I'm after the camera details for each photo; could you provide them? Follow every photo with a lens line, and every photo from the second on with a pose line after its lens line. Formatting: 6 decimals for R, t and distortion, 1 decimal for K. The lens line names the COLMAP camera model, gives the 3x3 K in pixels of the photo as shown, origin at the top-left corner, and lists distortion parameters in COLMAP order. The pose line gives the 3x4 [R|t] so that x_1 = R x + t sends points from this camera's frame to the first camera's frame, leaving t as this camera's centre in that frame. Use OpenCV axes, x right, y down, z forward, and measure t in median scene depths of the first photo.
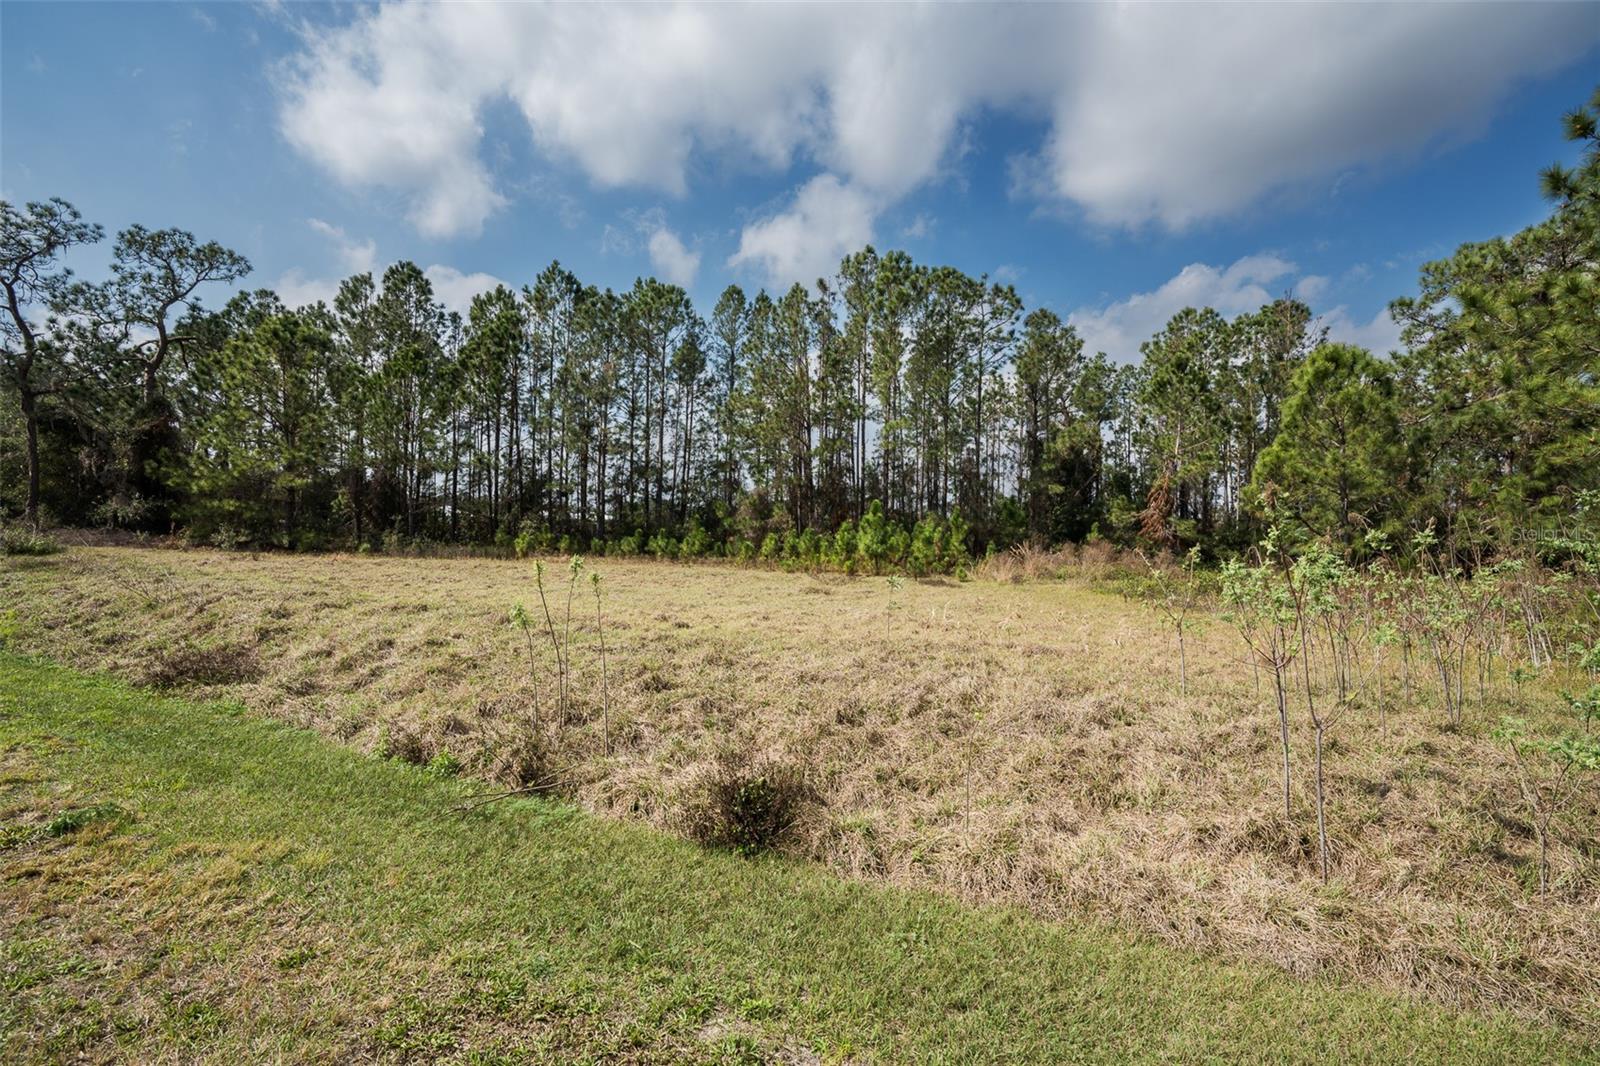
lens RADIAL K [[729.6, 0, 805.3], [0, 729.6, 527.2], [0, 0, 1]] dist [-0.070562, 0.024017]
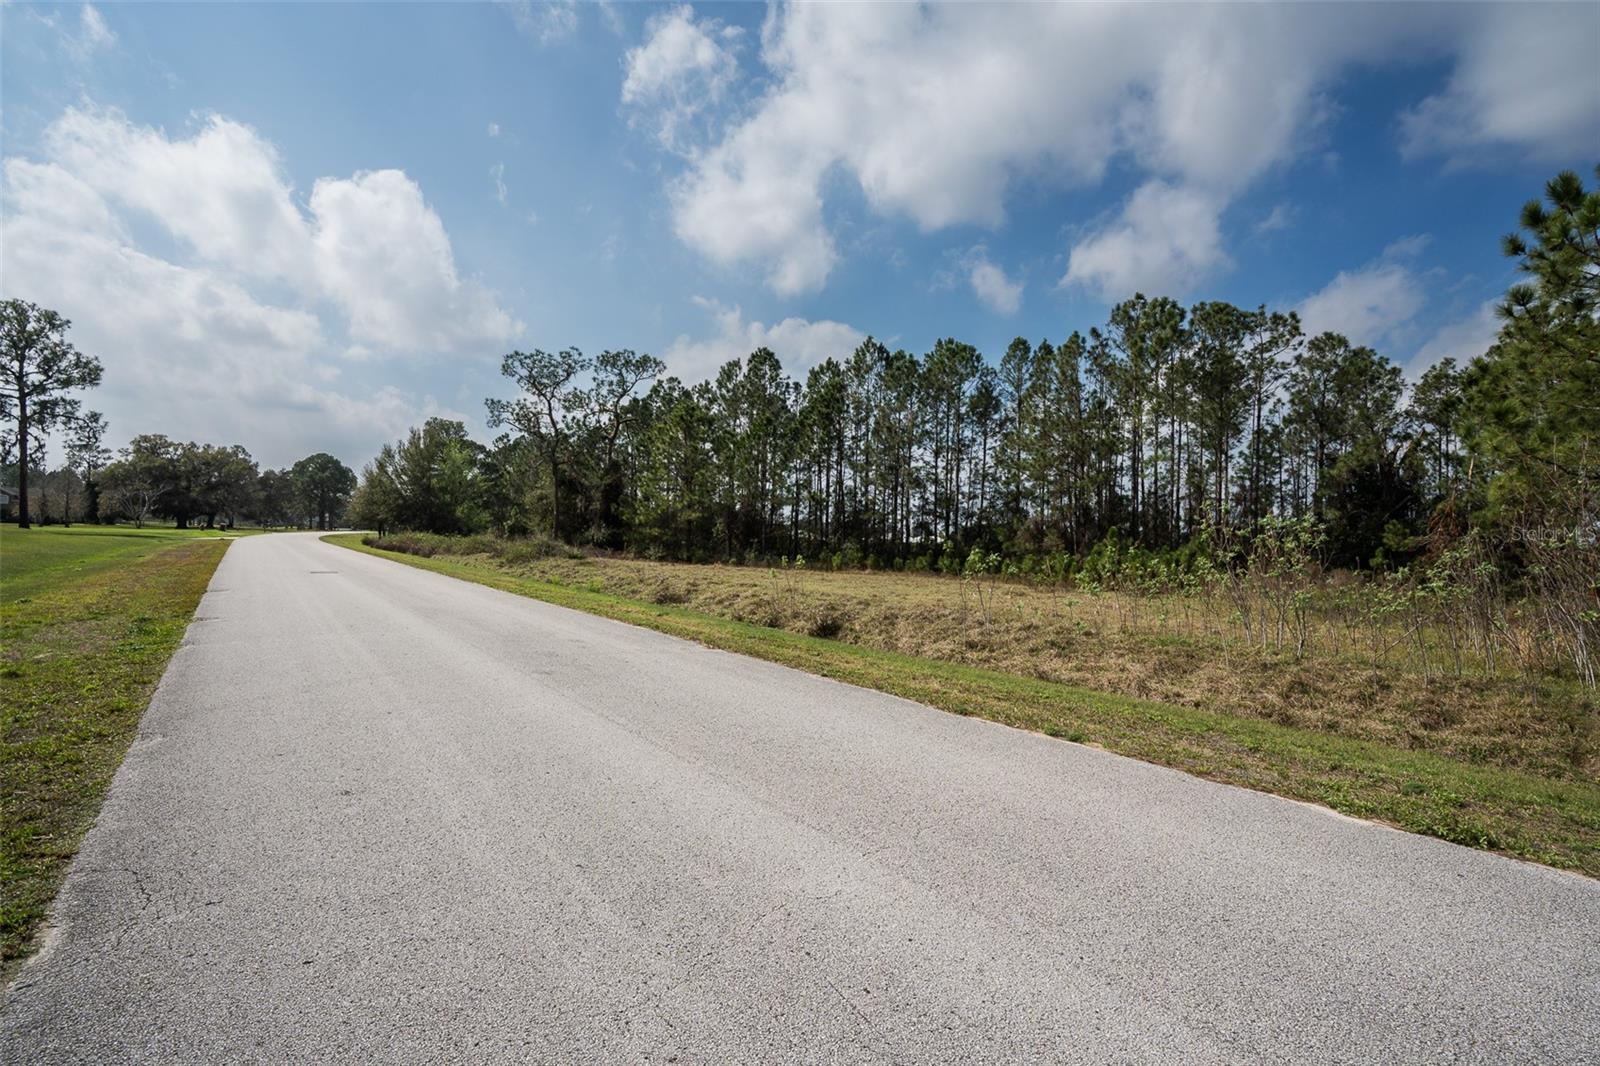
lens RADIAL K [[729.6, 0, 805.3], [0, 729.6, 527.2], [0, 0, 1]] dist [-0.070562, 0.024017]
pose [[0.898233, -0.004253, -0.439500, 0.104158], [-0.009538, 0.999529, -0.029167, 0.000911], [0.439417, 0.030391, 0.897769, -0.174088]]
